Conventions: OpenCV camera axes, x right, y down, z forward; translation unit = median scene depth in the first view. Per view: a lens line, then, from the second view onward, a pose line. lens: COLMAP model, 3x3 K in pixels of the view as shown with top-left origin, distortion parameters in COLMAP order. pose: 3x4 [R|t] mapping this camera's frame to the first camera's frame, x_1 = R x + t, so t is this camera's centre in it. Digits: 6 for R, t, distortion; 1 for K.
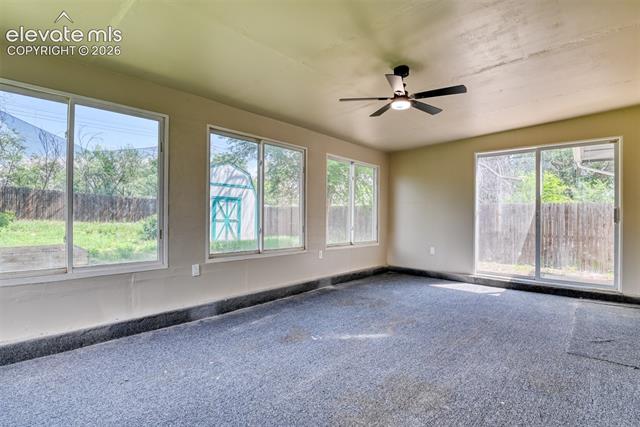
lens RADIAL K [[314.9, 0, 319.1], [0, 314.9, 217.3], [0, 0, 1]] dist [-0.029592, -0.000145]
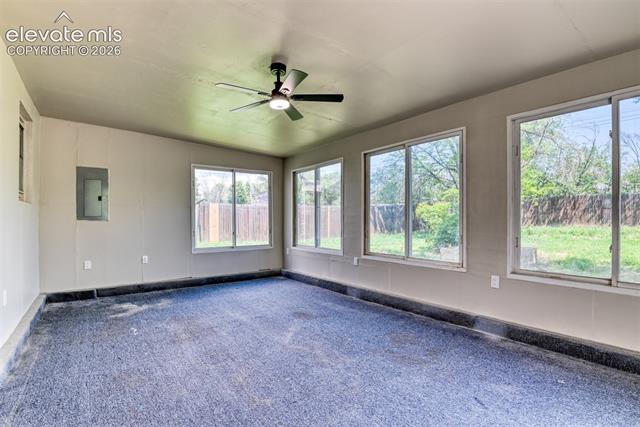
lens RADIAL K [[314.9, 0, 319.1], [0, 314.9, 217.3], [0, 0, 1]] dist [-0.029592, -0.000145]
pose [[-0.195199, -0.016635, -0.980623, 0.956309], [-0.004428, 0.999861, -0.016080, -0.001177], [0.980754, 0.001203, -0.195246, 1.064682]]
